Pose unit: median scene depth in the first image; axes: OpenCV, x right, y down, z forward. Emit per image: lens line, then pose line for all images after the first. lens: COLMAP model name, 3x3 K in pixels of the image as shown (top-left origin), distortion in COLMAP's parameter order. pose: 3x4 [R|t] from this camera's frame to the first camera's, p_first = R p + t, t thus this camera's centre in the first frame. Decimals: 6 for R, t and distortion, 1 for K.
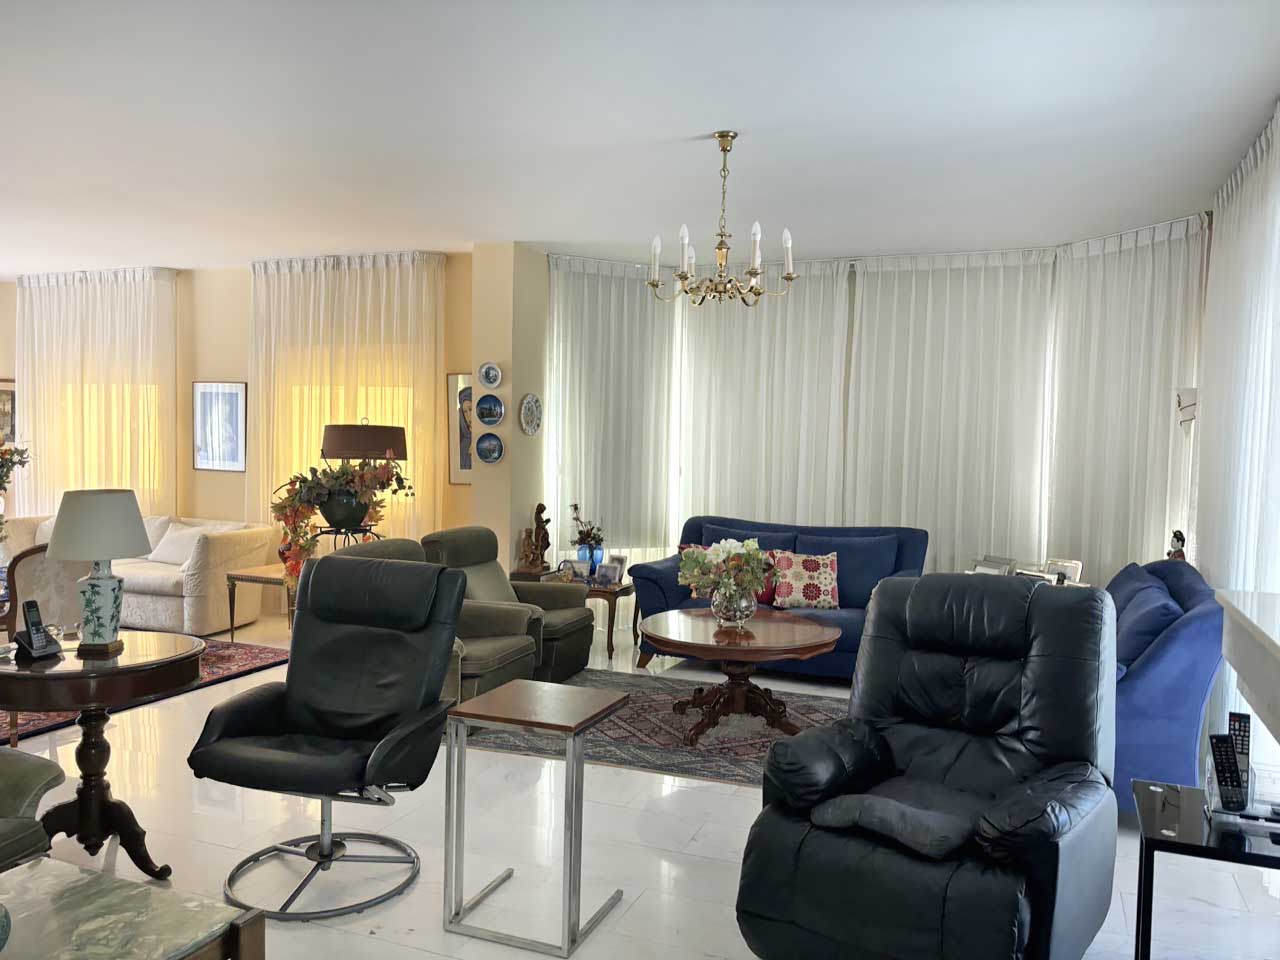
lens RADIAL K [[953.8, 0, 640.0], [0, 953.8, 480.0], [0, 0, 1]] dist [0.004554, 0.001136]
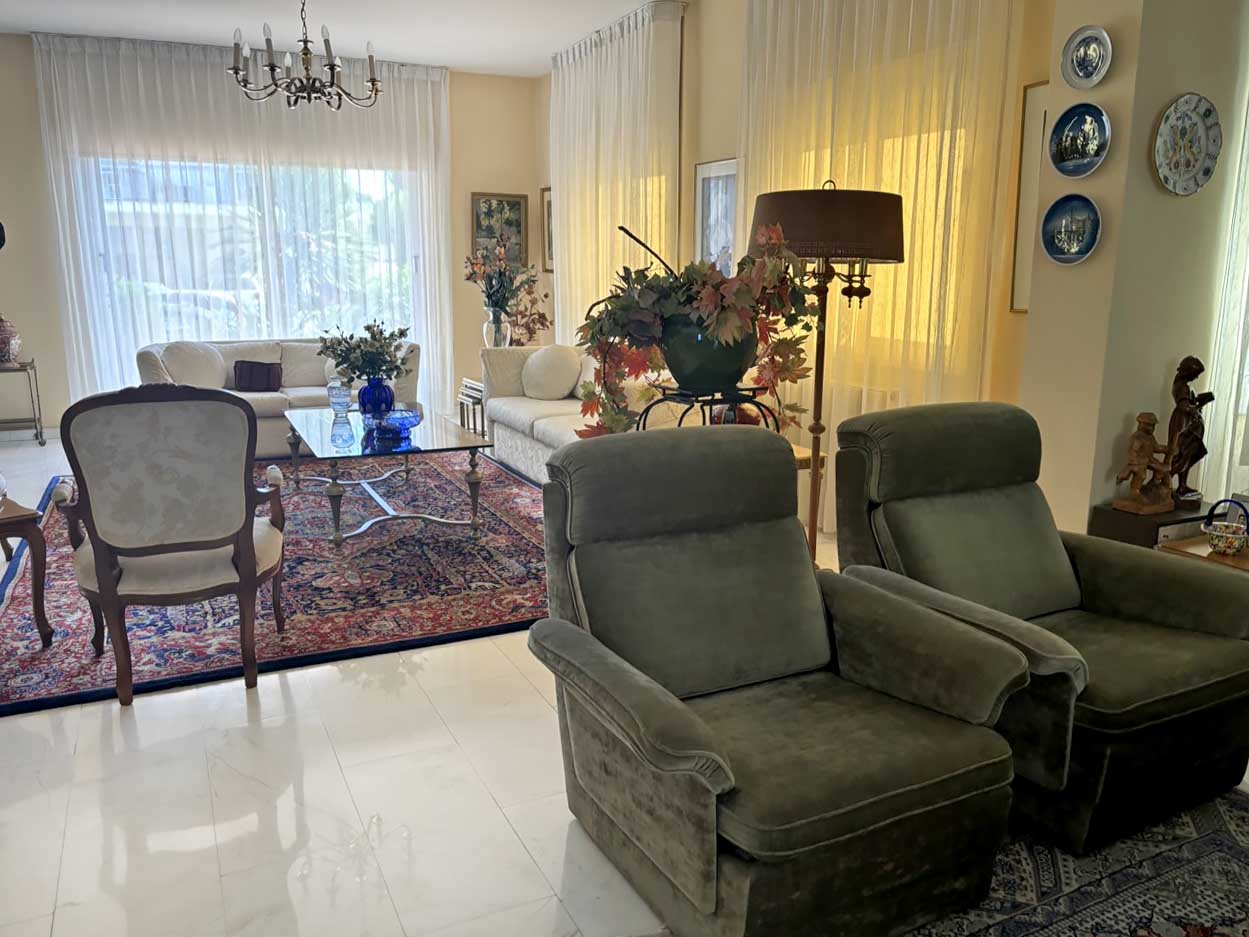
lens RADIAL K [[965.7, 0, 624.5], [0, 965.7, 468.5], [0, 0, 1]] dist [0.002037, 0.002152]
pose [[0.734698, 0.121394, -0.667445, 0.006315], [-0.015866, 0.986665, 0.161989, 0.007756], [0.678209, -0.108424, 0.726826, 0.510842]]
